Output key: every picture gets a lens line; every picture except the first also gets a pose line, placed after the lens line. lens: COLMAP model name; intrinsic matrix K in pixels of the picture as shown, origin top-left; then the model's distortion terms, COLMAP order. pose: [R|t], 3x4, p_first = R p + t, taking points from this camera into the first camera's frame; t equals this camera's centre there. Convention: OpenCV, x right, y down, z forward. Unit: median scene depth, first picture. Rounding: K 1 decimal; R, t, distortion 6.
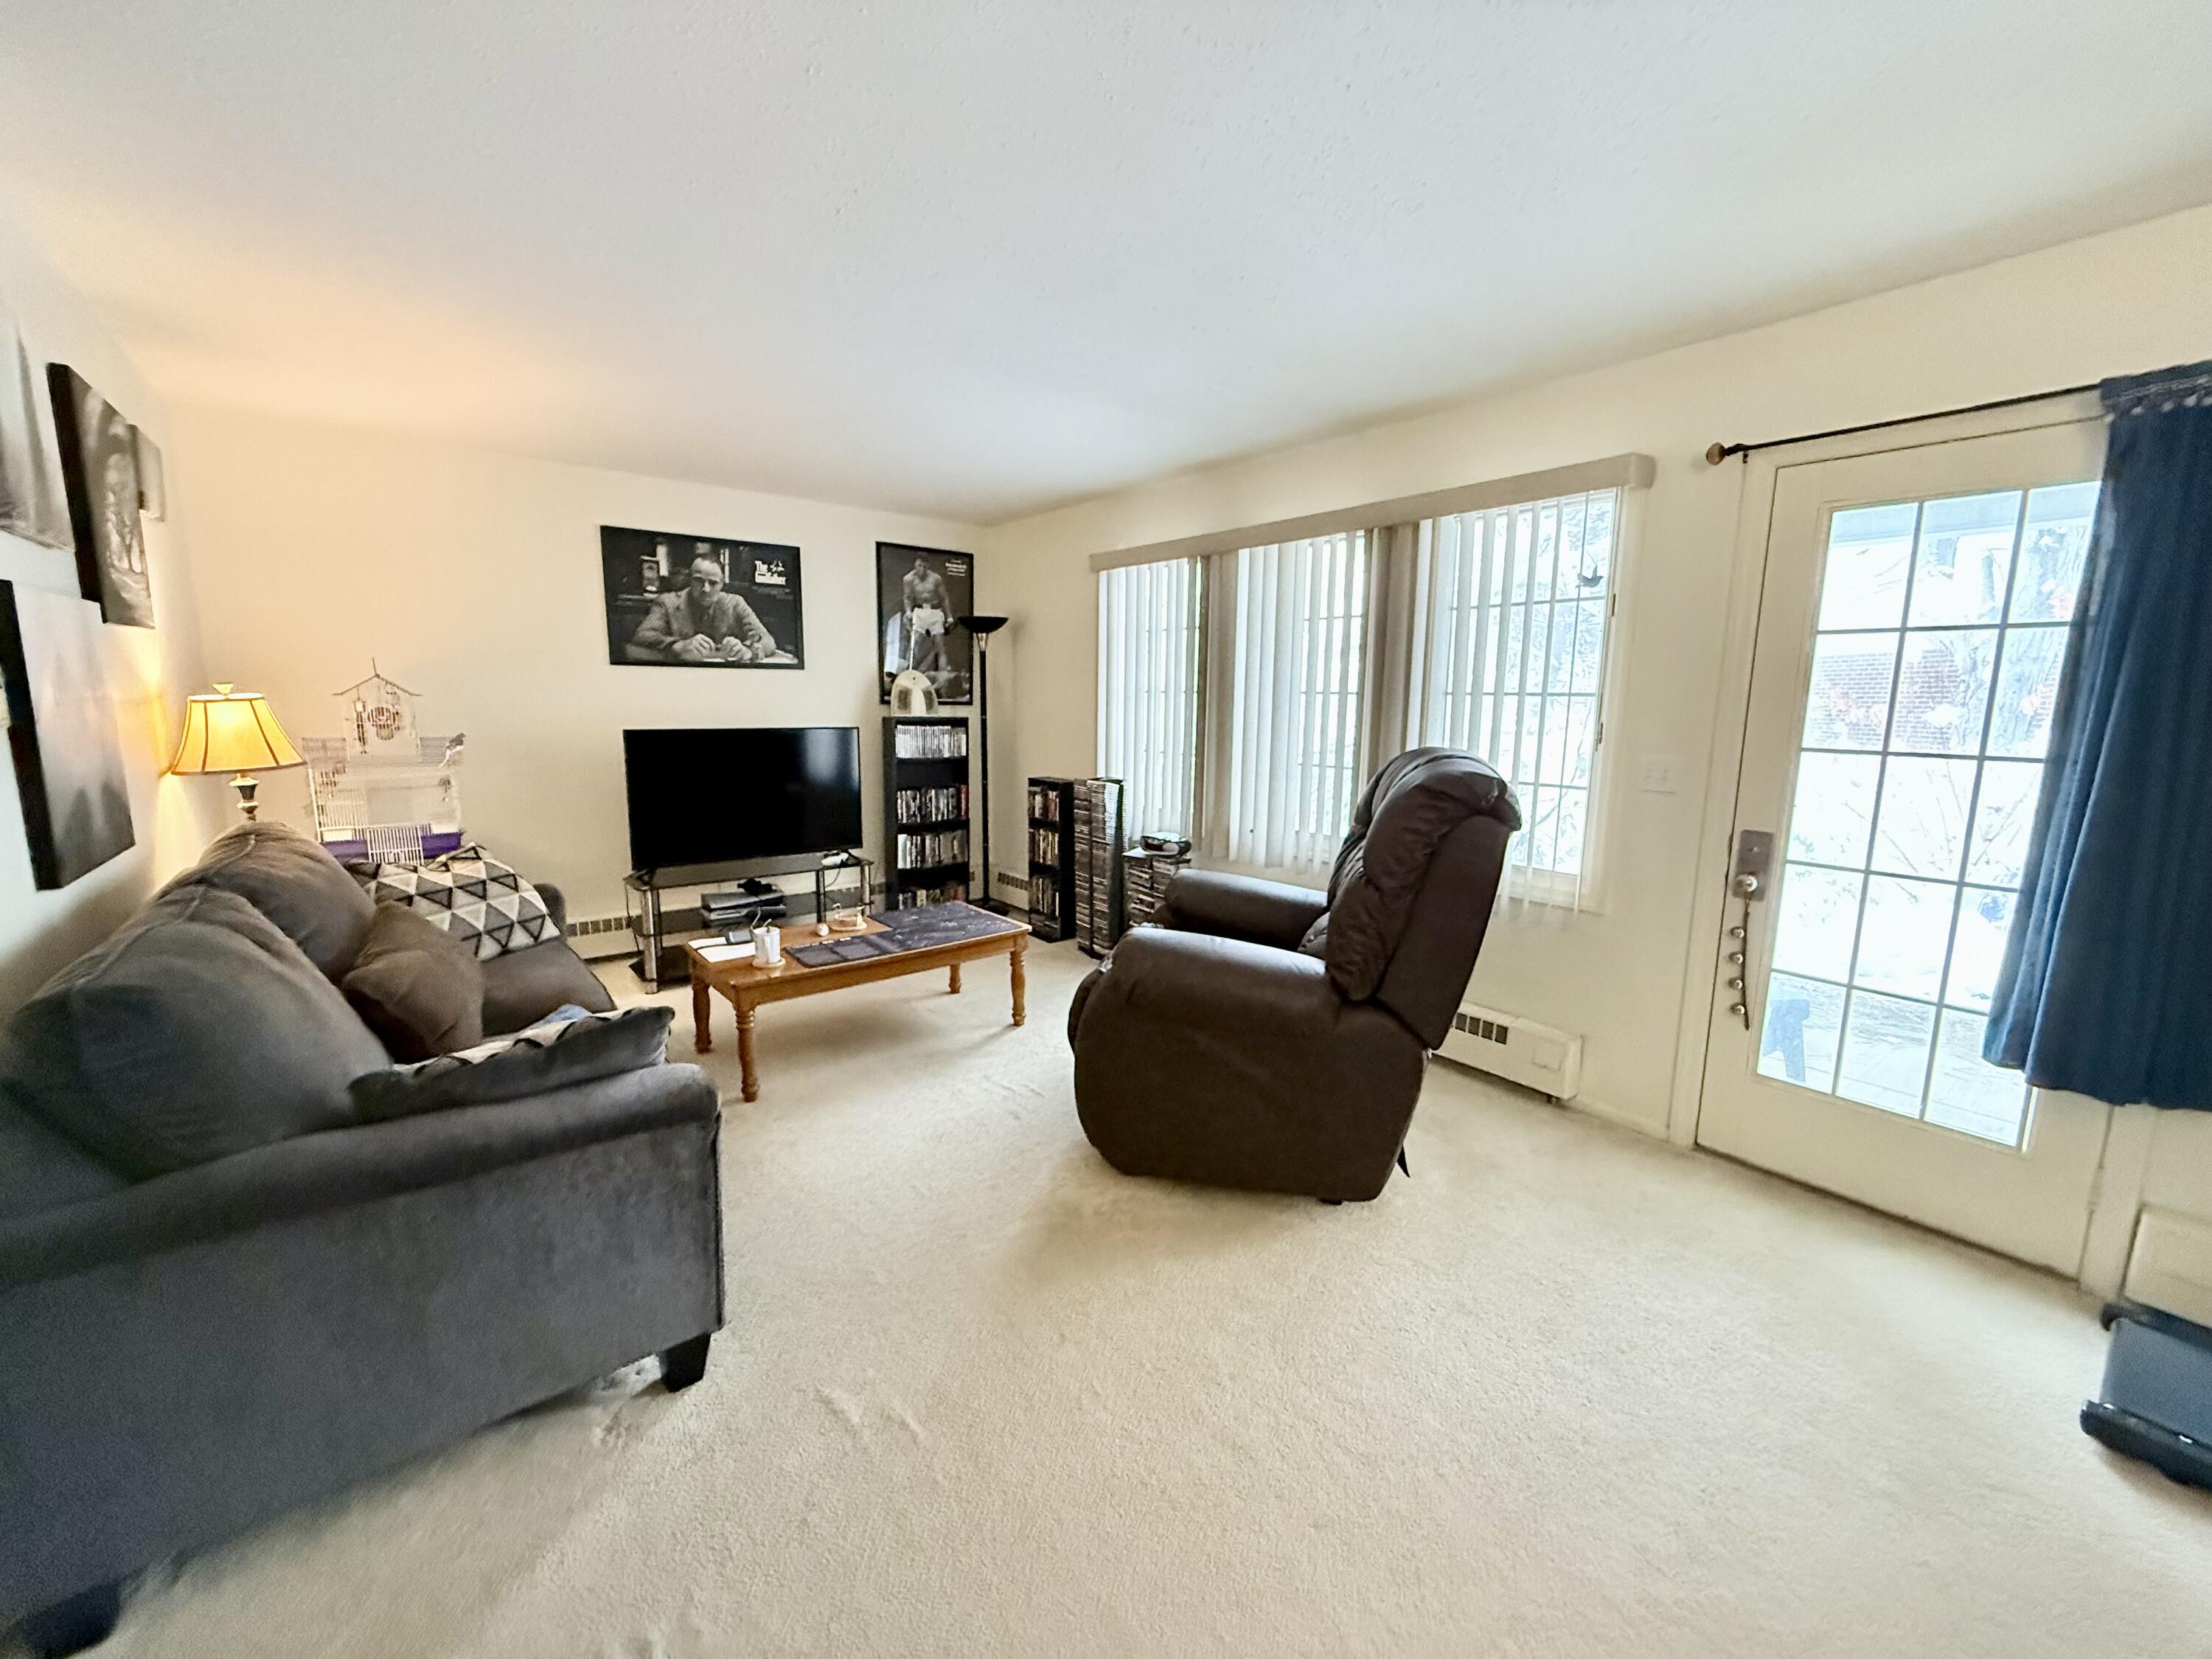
lens RADIAL K [[883.5, 0, 1099.9], [0, 883.5, 831.6], [0, 0, 1]] dist [-0.000642, 0.000426]
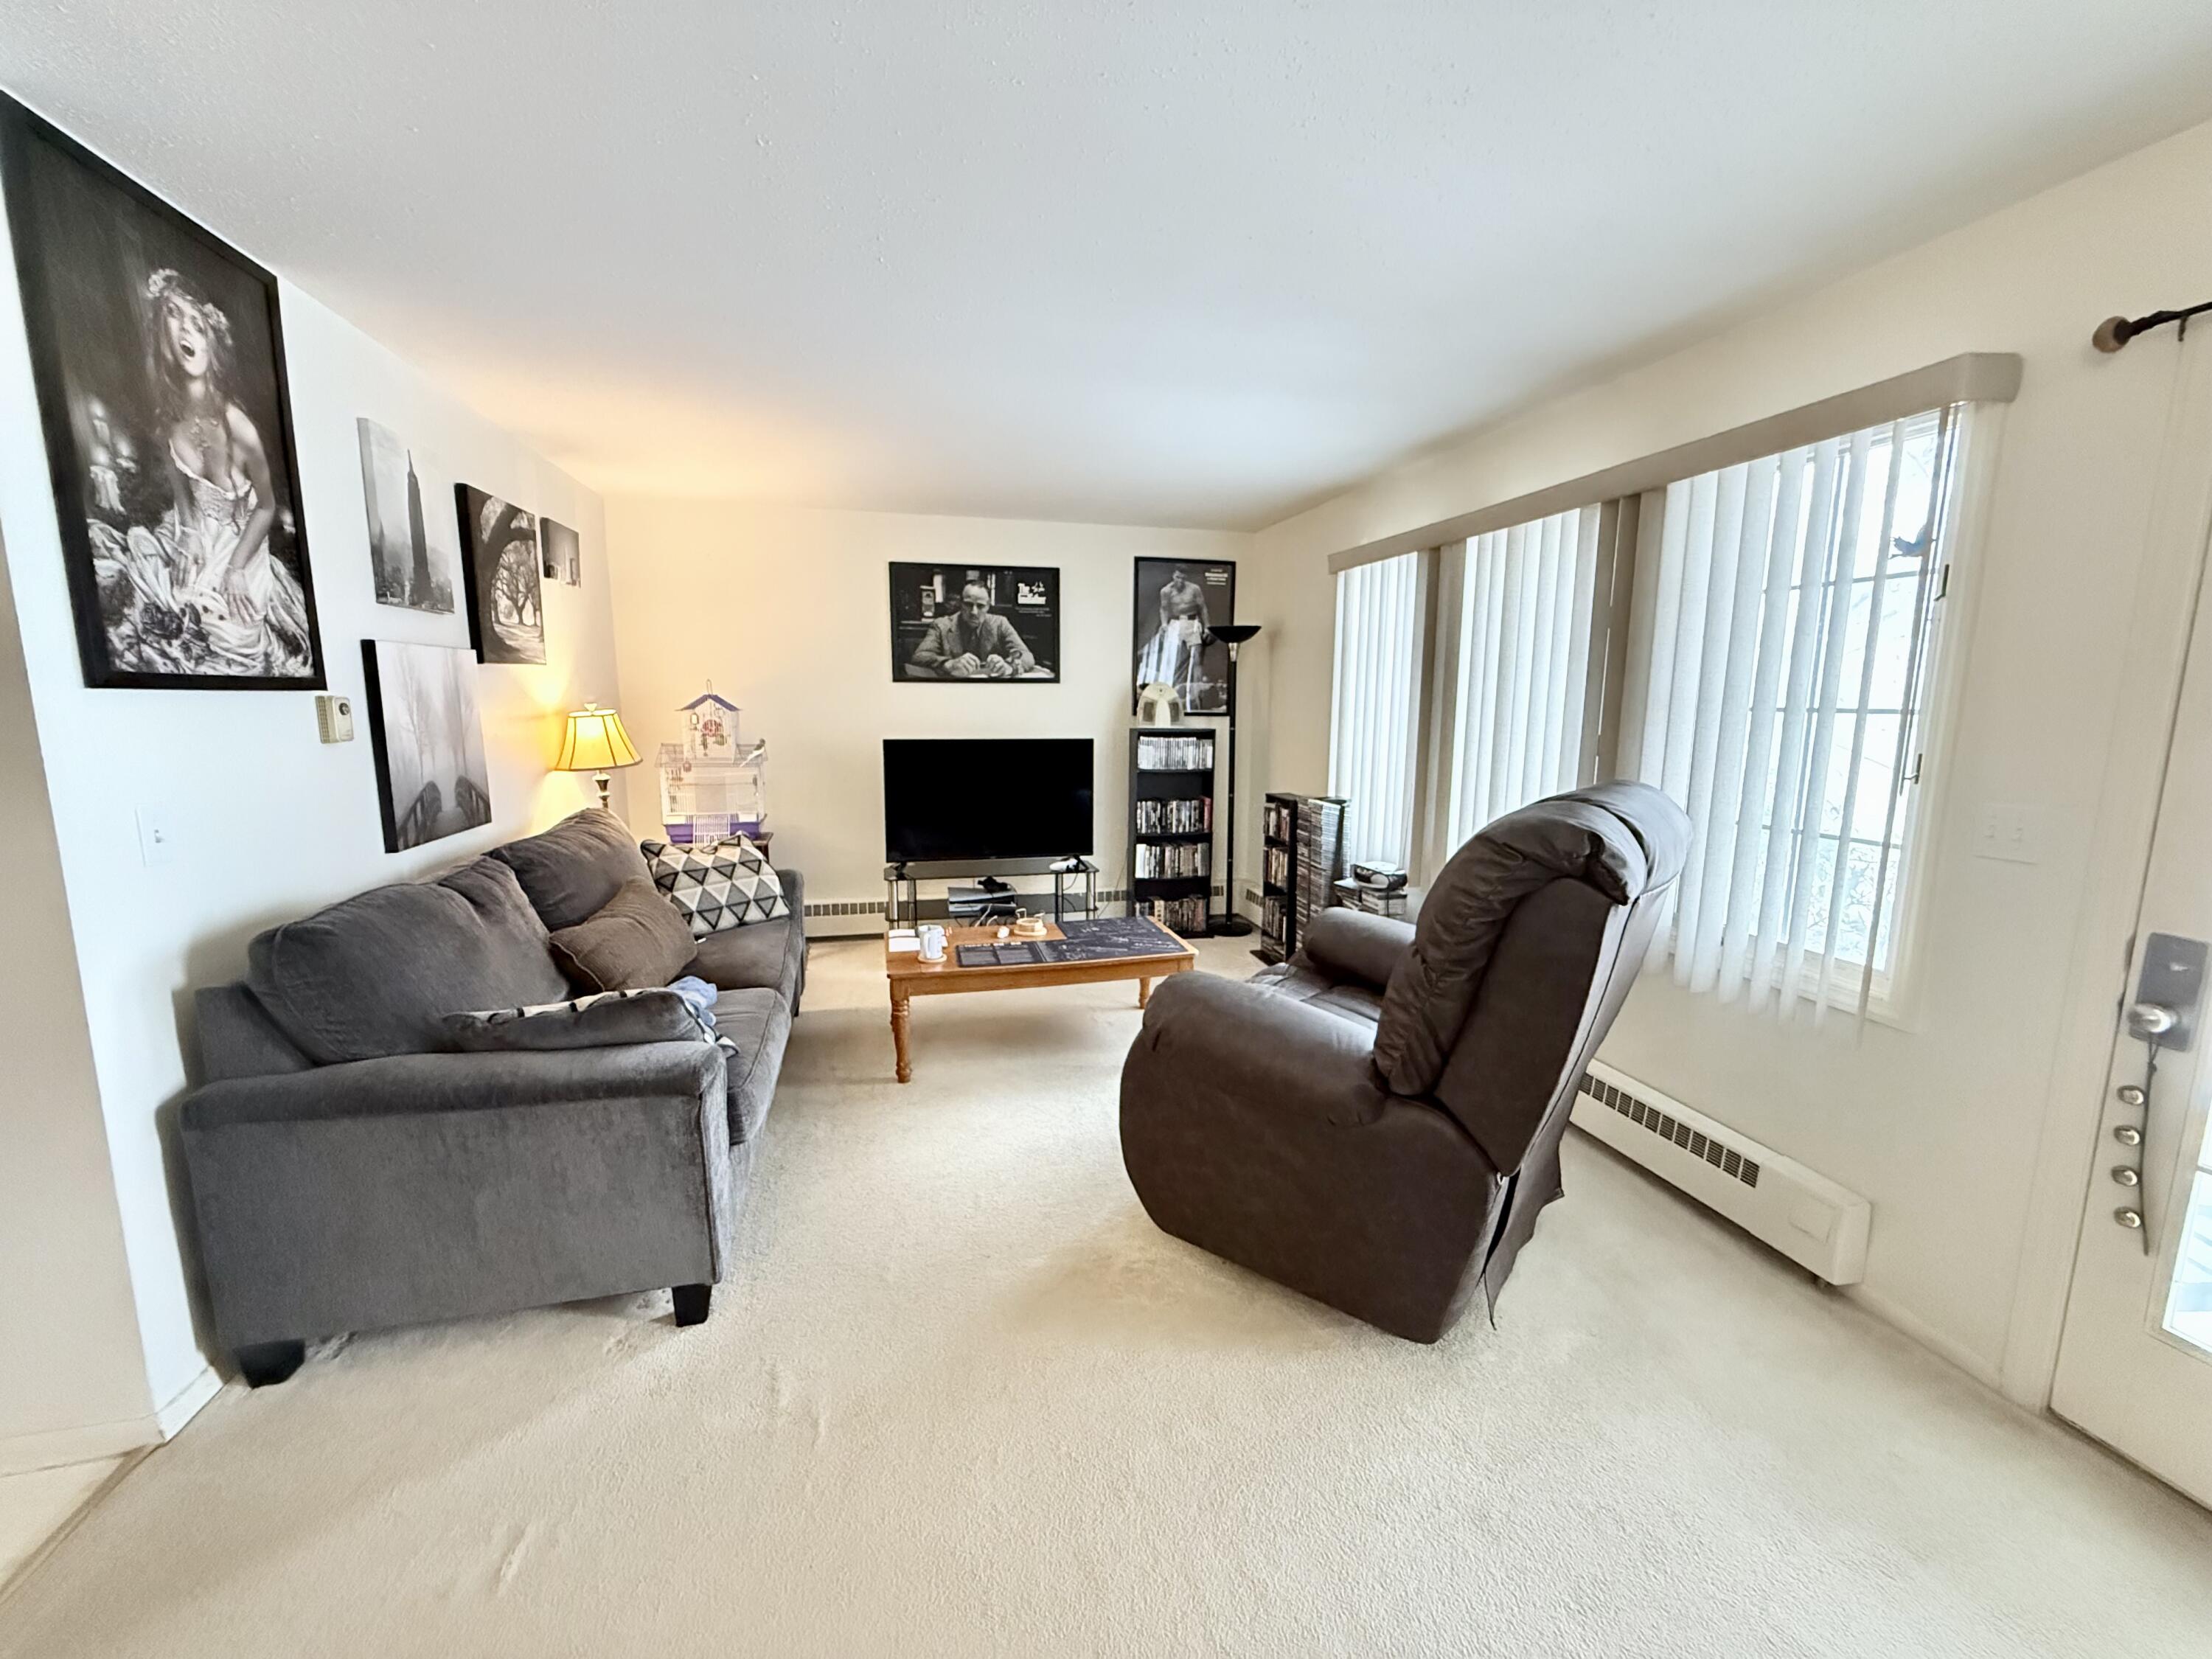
lens RADIAL K [[883.5, 0, 1102.5], [0, 883.5, 830.7], [0, 0, 1]] dist [-0.000642, 0.000426]
pose [[0.904590, 0.056963, -0.422461, 0.284728], [-0.059186, 0.998216, 0.007864, -0.030719], [0.422155, 0.017891, 0.906347, 0.111349]]
